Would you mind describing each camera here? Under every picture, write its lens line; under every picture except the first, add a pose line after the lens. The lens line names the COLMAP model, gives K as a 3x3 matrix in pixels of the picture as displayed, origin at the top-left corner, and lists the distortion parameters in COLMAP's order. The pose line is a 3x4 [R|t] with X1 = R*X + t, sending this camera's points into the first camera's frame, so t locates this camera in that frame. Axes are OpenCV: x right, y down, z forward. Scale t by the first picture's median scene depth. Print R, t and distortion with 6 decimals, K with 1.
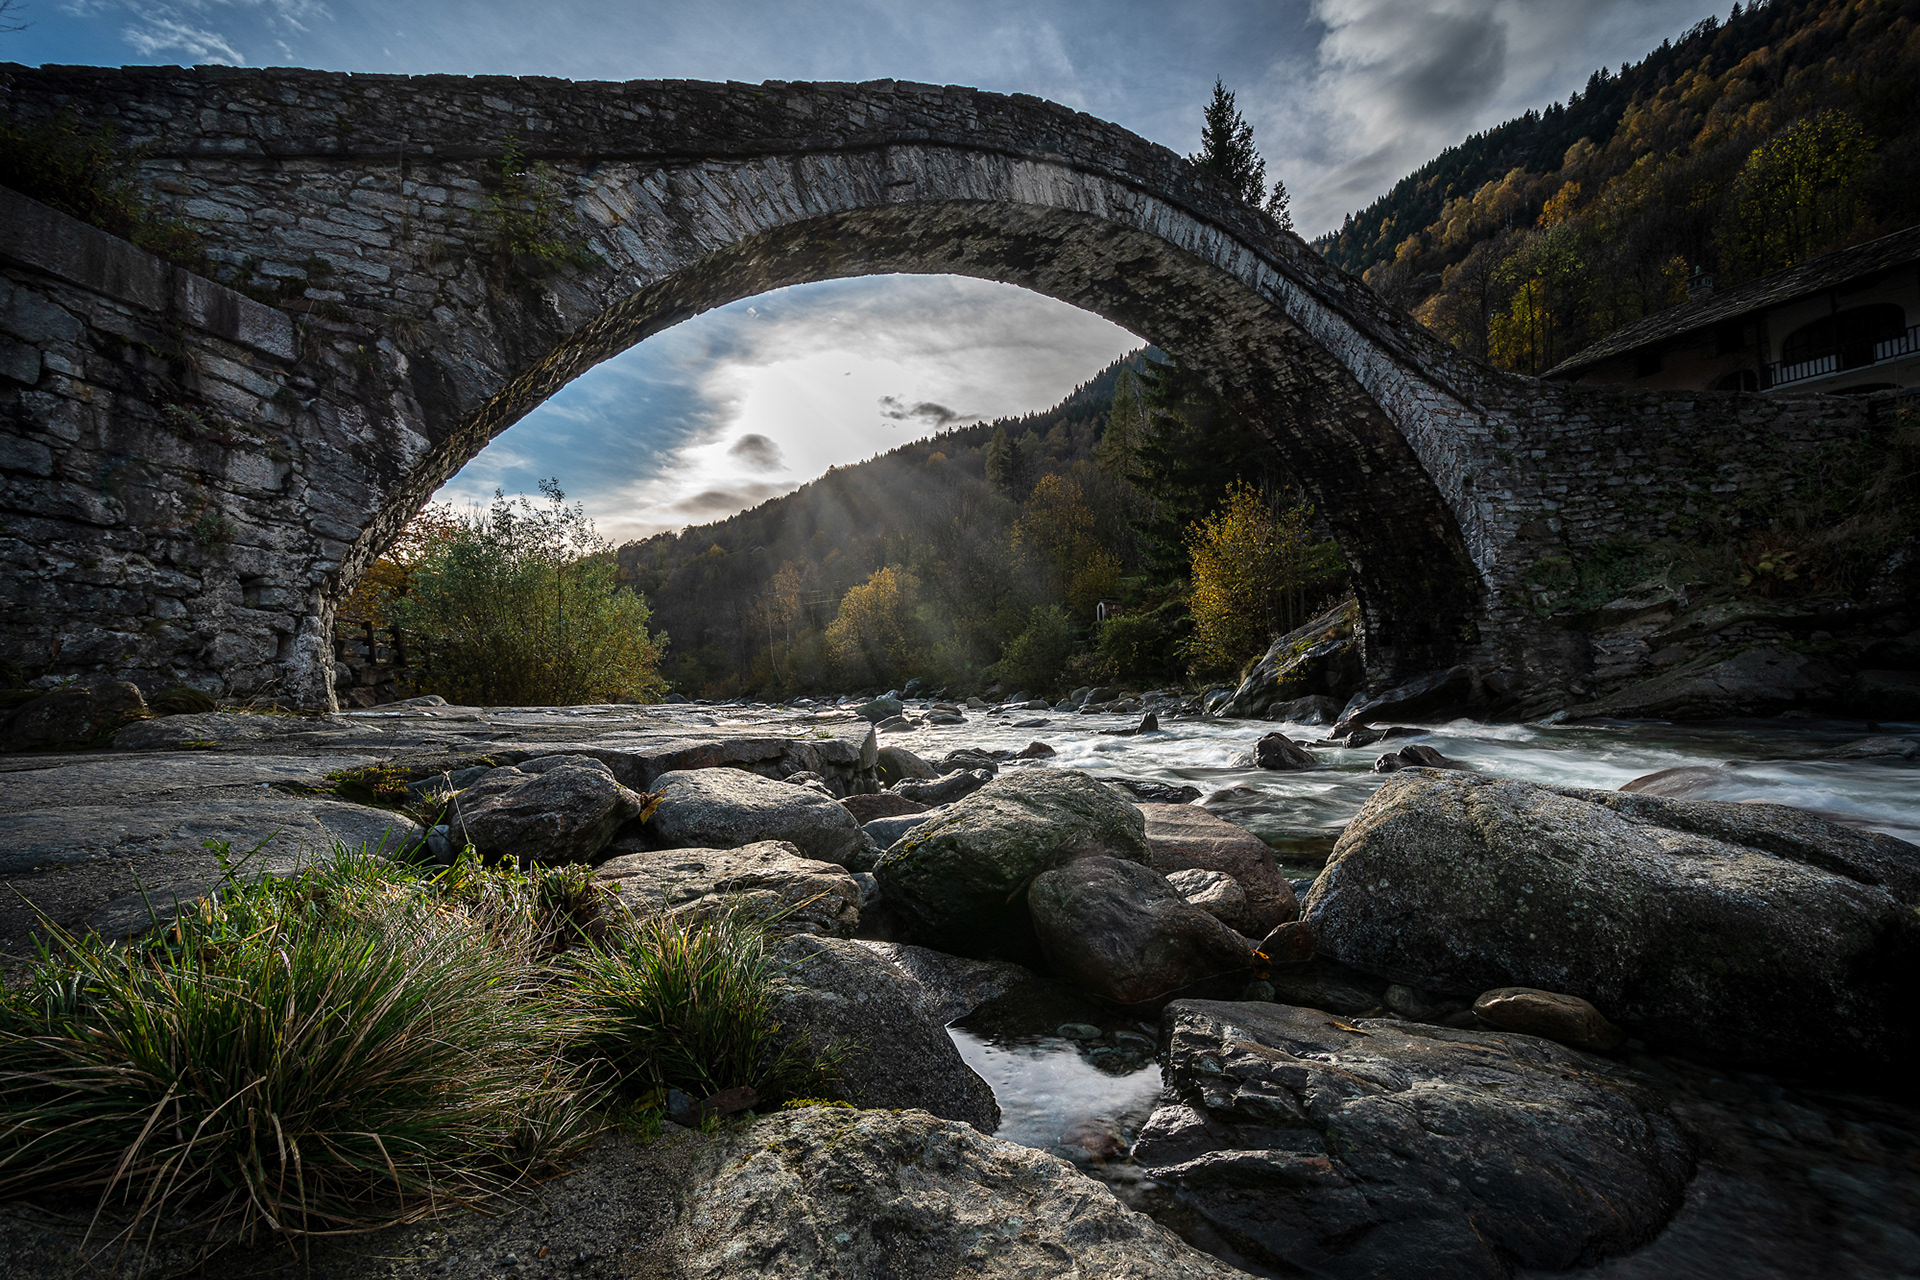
lens RADIAL K [[797.4, 0, 960.5], [0, 797.4, 640.0], [0, 0, 1]] dist [0.015045, -0.000287]
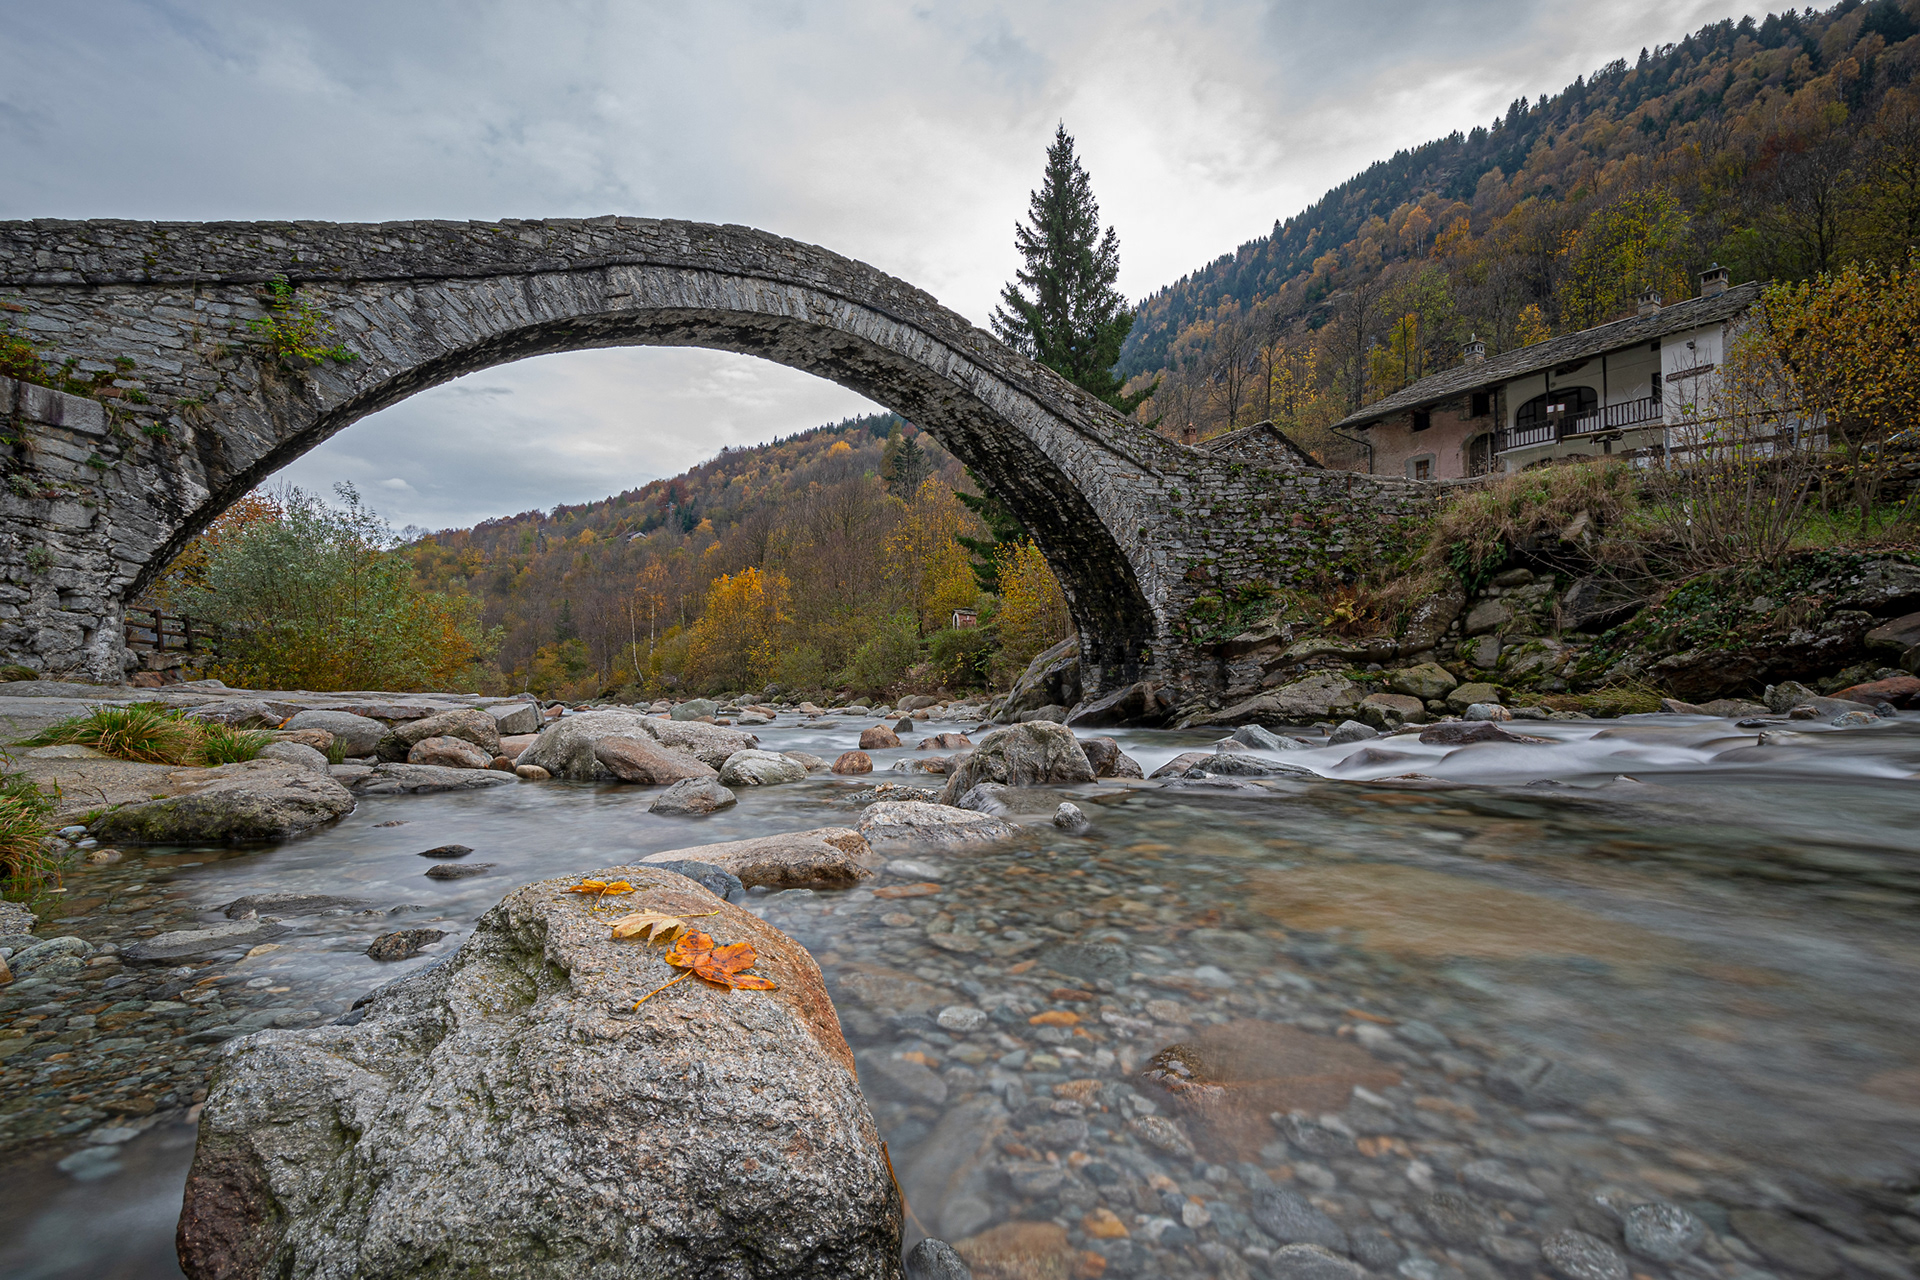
lens RADIAL K [[870.8, 0, 963.0], [0, 870.8, 646.5], [0, 0, 1]] dist [0.019539, -0.002979]
pose [[0.994042, 0.034430, 0.103419, 0.291895], [-0.034538, 0.999403, -0.000745, -0.016425], [-0.103383, -0.002831, 0.994638, -0.390373]]
